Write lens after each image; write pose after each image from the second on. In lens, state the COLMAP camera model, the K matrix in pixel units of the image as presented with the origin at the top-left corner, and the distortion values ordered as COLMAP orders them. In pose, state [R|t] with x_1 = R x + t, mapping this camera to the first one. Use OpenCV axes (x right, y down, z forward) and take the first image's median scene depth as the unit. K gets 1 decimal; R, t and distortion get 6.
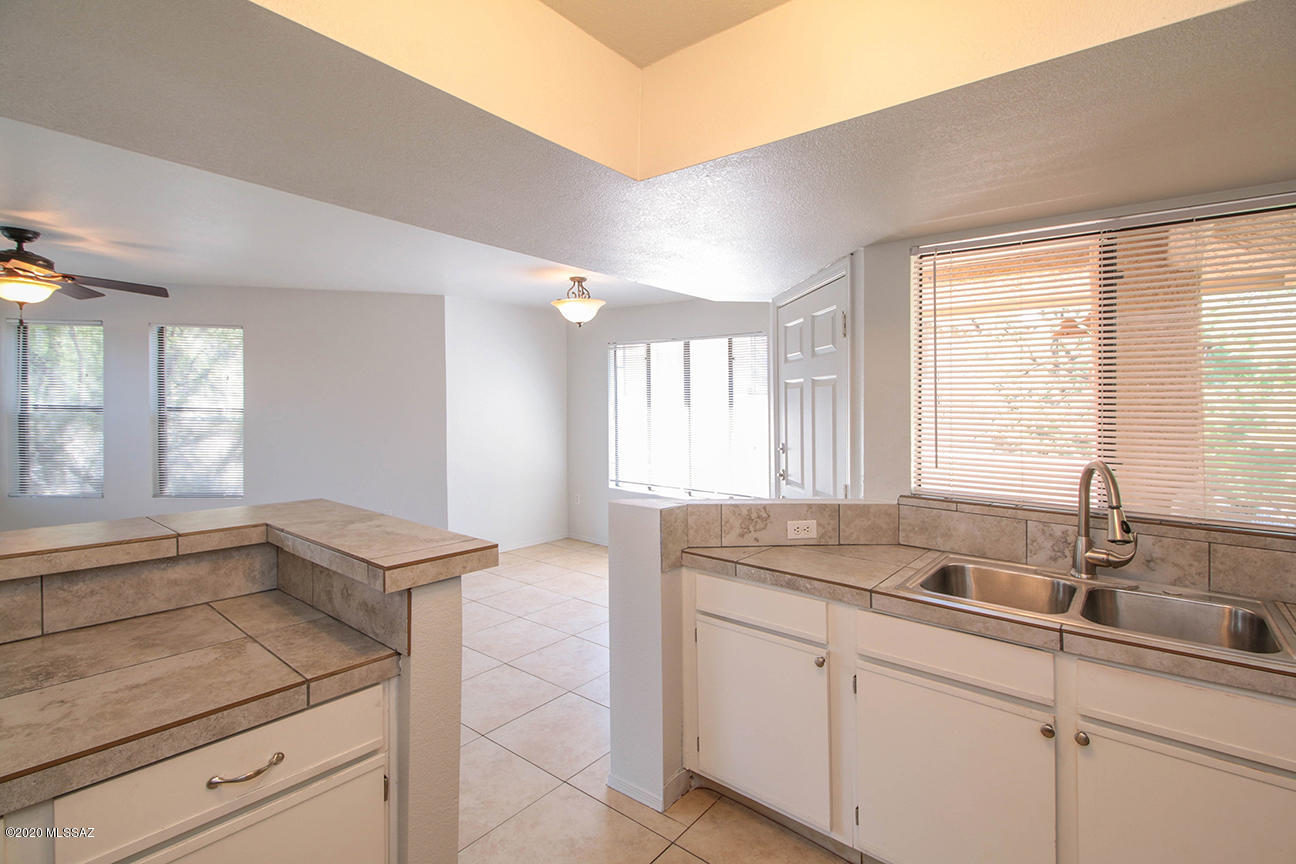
lens RADIAL K [[593.3, 0, 642.3], [0, 593.3, 403.5], [0, 0, 1]] dist [-0.002419, -0.000657]
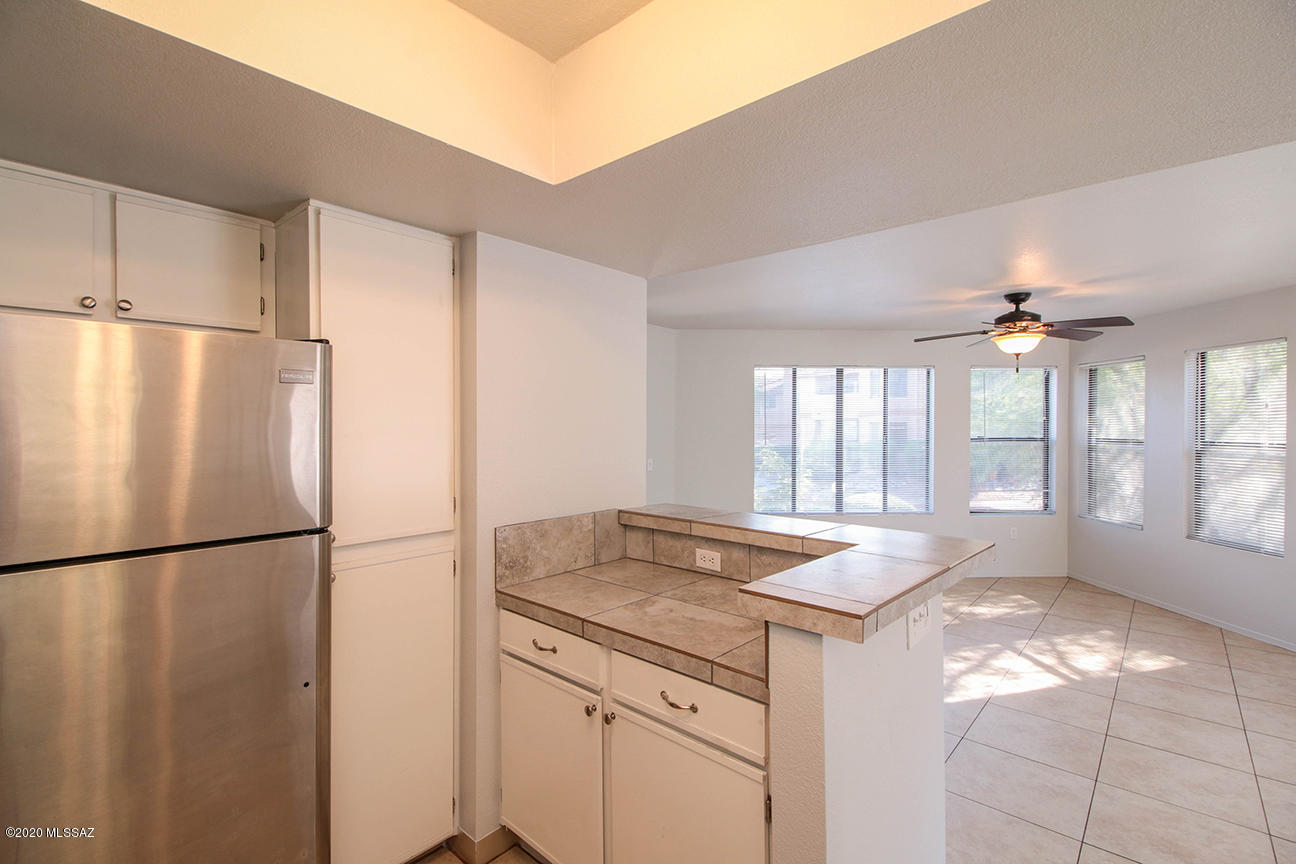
lens RADIAL K [[592.7, 0, 654.5], [0, 592.7, 440.3], [0, 0, 1]] dist [0.017325, -0.000072]
pose [[-0.030575, 0.008662, -0.999495, 0.152369], [-0.002862, 0.999958, 0.008754, -0.000177], [0.999528, 0.003128, -0.030549, 0.210252]]
